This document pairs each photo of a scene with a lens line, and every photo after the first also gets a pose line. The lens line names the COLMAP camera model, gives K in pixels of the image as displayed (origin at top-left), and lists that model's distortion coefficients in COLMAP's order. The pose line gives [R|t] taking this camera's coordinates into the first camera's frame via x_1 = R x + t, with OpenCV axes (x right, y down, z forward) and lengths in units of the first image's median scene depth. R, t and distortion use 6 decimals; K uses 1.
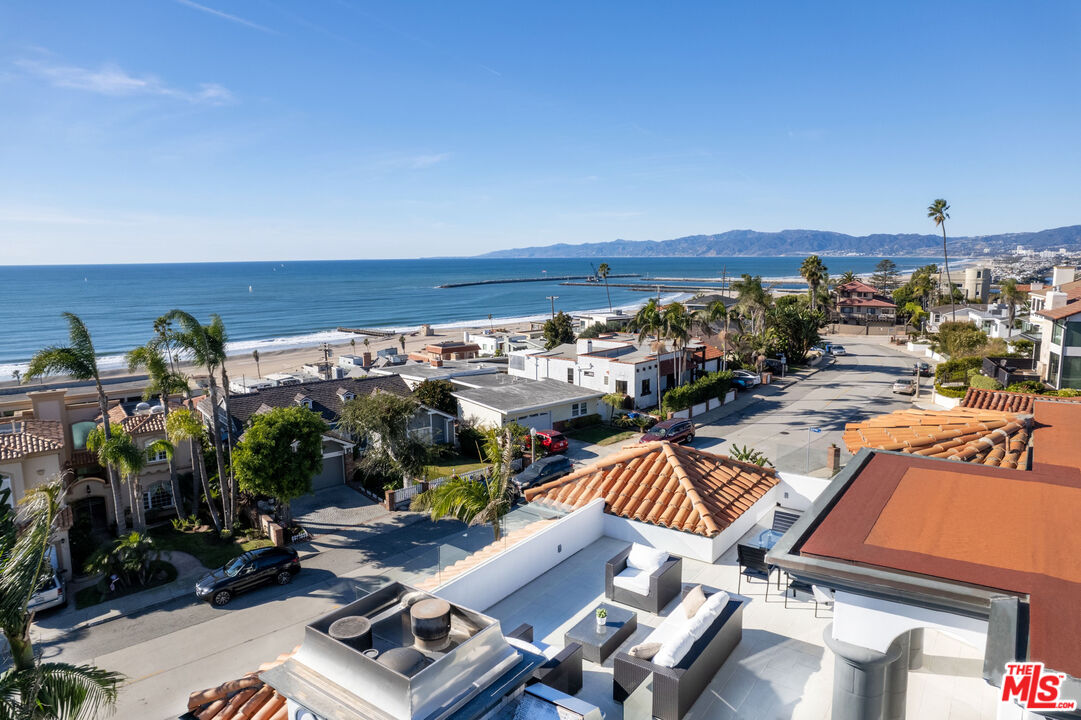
lens RADIAL K [[685.1, 0, 557.5], [0, 685.1, 360.5], [0, 0, 1]] dist [-0.101419, 0.093360]
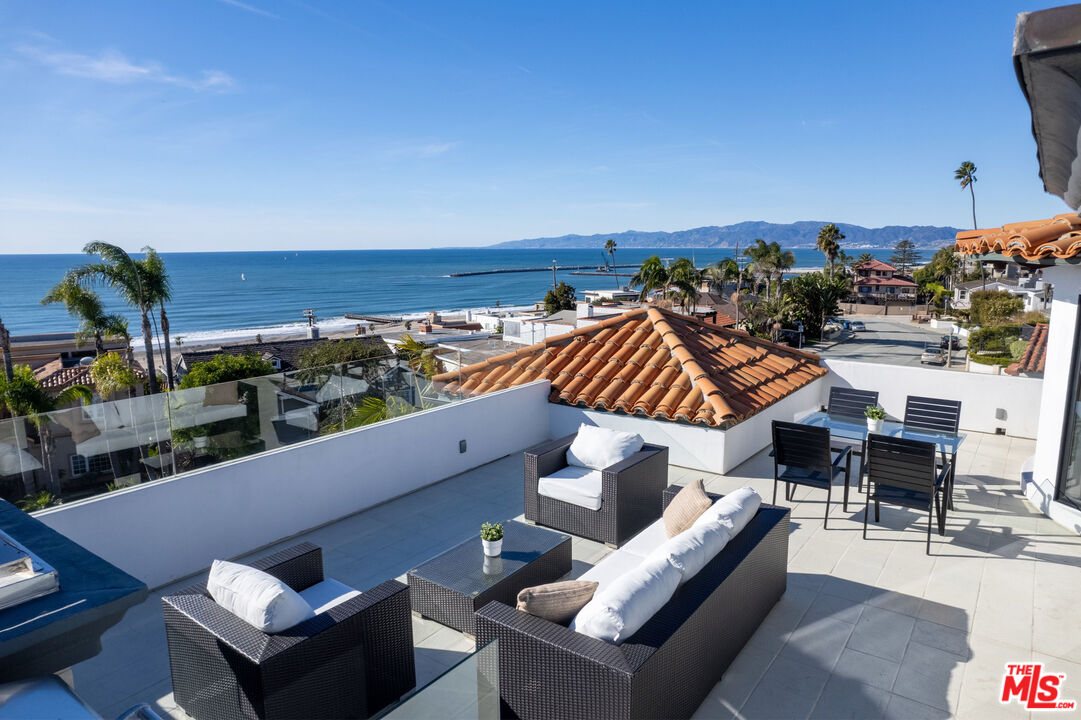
lens RADIAL K [[685.1, 0, 557.5], [0, 685.1, 360.5], [0, 0, 1]] dist [-0.101419, 0.093360]
pose [[0.999861, 0.006454, -0.015391, 0.020172], [-0.006276, 0.999913, 0.011636, 0.042100], [0.015465, -0.011537, 0.999814, 0.089060]]
